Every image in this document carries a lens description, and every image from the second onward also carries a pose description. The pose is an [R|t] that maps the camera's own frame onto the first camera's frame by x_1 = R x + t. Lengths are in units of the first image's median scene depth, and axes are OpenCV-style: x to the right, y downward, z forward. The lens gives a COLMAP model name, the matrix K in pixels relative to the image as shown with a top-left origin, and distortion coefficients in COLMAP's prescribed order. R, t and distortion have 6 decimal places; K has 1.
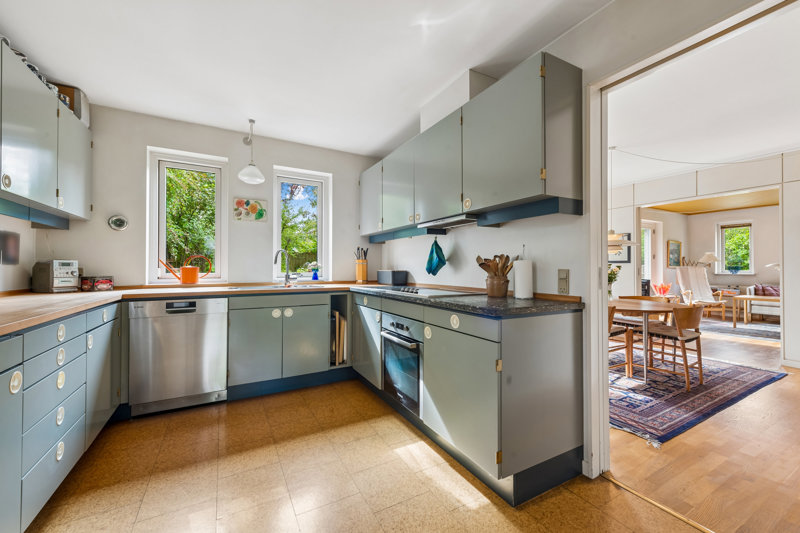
lens RADIAL K [[324.7, 0, 403.2], [0, 324.7, 263.8], [0, 0, 1]] dist [0.013576, -0.000531]
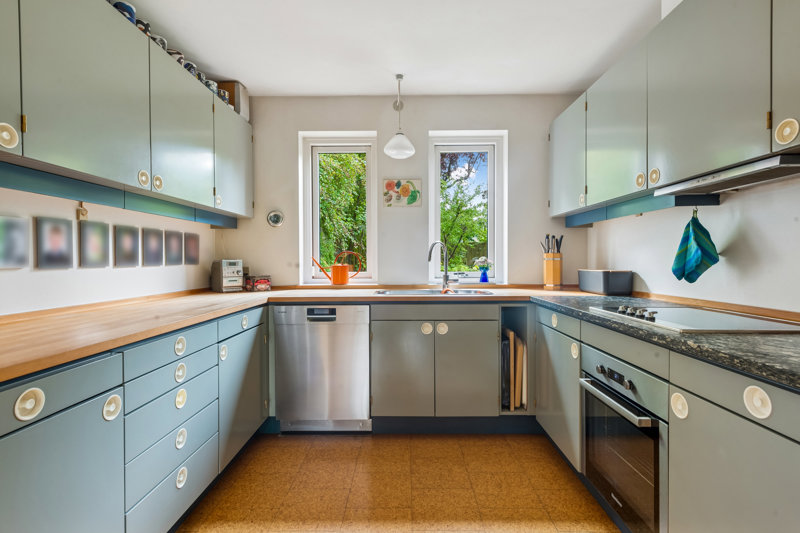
lens RADIAL K [[396.3, 0, 400.0], [0, 396.3, 266.5], [0, 0, 1]] dist [0.012036, -0.000903]
pose [[0.867557, 0.002198, -0.497332, 0.006467], [0.012160, 0.999598, 0.025630, -0.013493], [0.497188, -0.028283, 0.867182, 0.191066]]
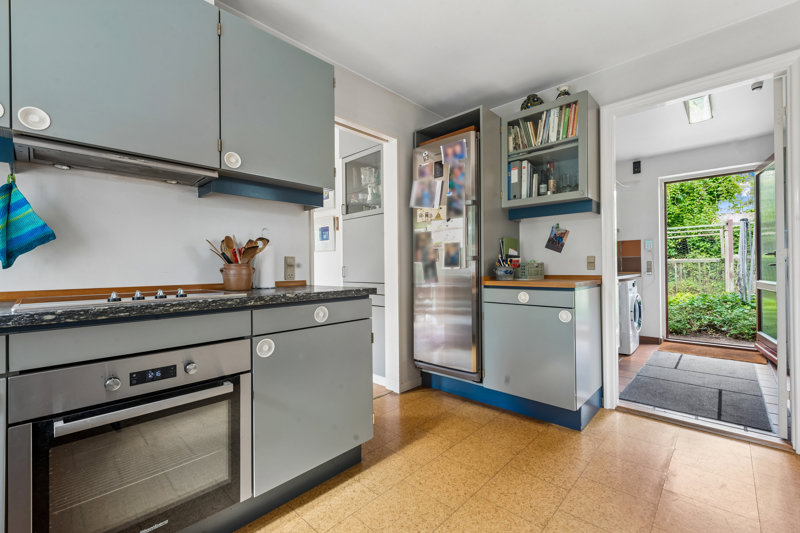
lens RADIAL K [[345.3, 0, 400.0], [0, 345.3, 266.5], [0, 0, 1]] dist [0.000405, 0.000024]
pose [[-0.295140, 0.005122, 0.955440, -0.463806], [-0.006564, 0.999951, -0.007388, 0.037156], [-0.955432, -0.008452, -0.295092, 0.668381]]
